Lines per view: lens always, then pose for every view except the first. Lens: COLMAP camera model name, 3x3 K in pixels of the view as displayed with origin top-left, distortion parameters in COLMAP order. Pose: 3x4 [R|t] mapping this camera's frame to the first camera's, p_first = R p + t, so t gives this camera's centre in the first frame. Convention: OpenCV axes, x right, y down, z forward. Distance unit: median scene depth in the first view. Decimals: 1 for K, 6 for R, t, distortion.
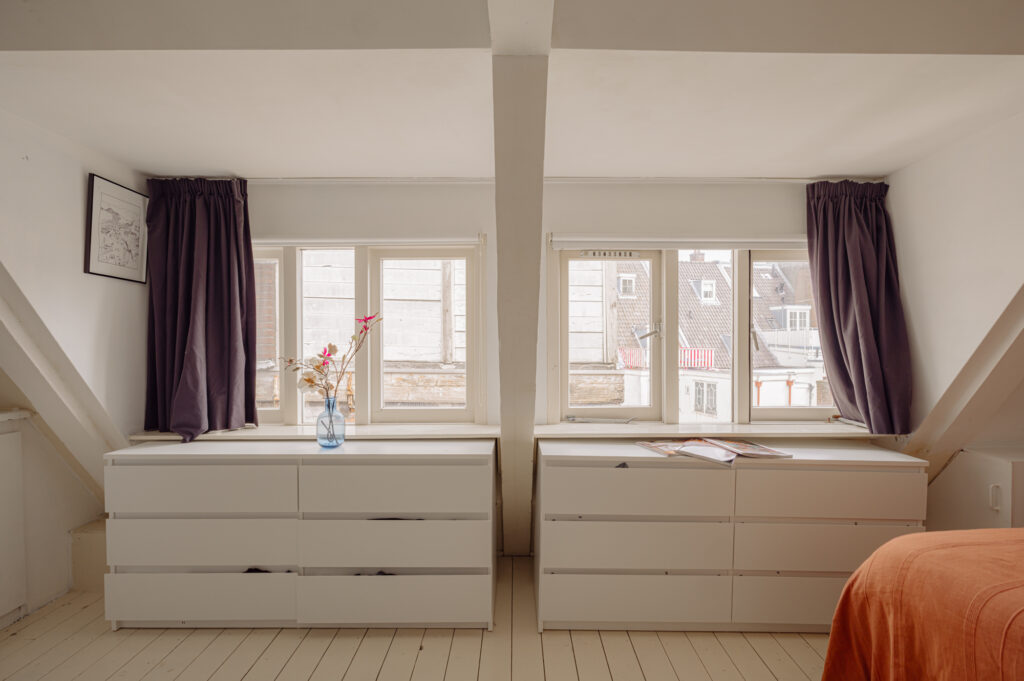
lens RADIAL K [[466.7, 0, 517.8], [0, 466.7, 344.4], [0, 0, 1]] dist [0.002228, 0.000196]
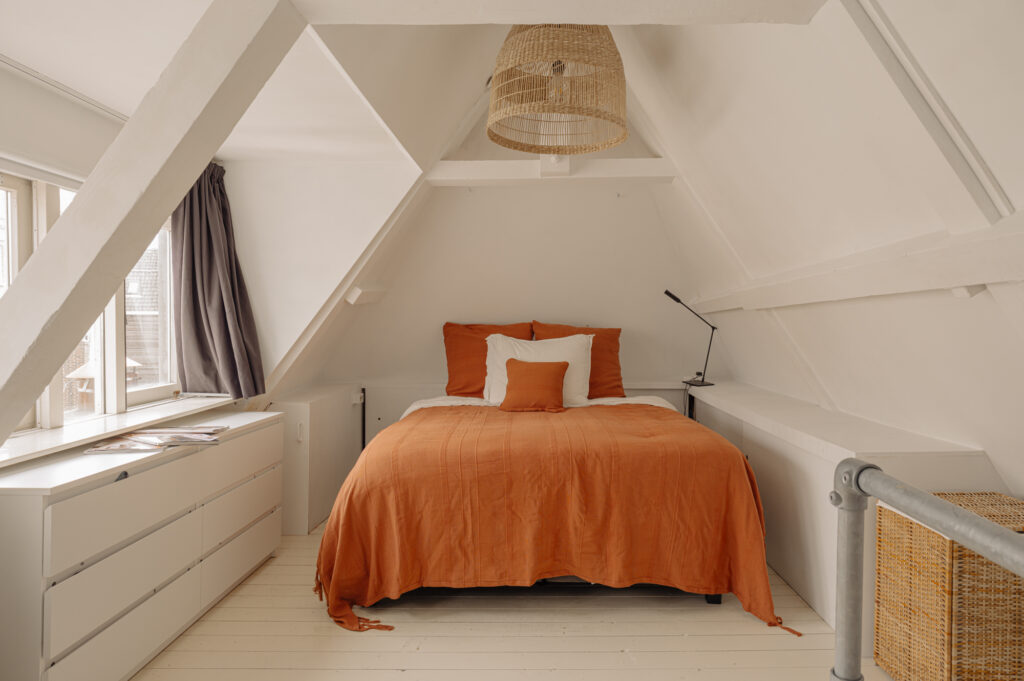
lens RADIAL K [[662.6, 0, 515.4], [0, 662.6, 335.8], [0, 0, 1]] dist [0.003193, 0.000554]
pose [[0.017595, -0.025607, 0.999517, -0.825243], [-0.002993, 0.999666, 0.025663, -0.000657], [-0.999841, -0.003444, 0.017512, 0.327236]]
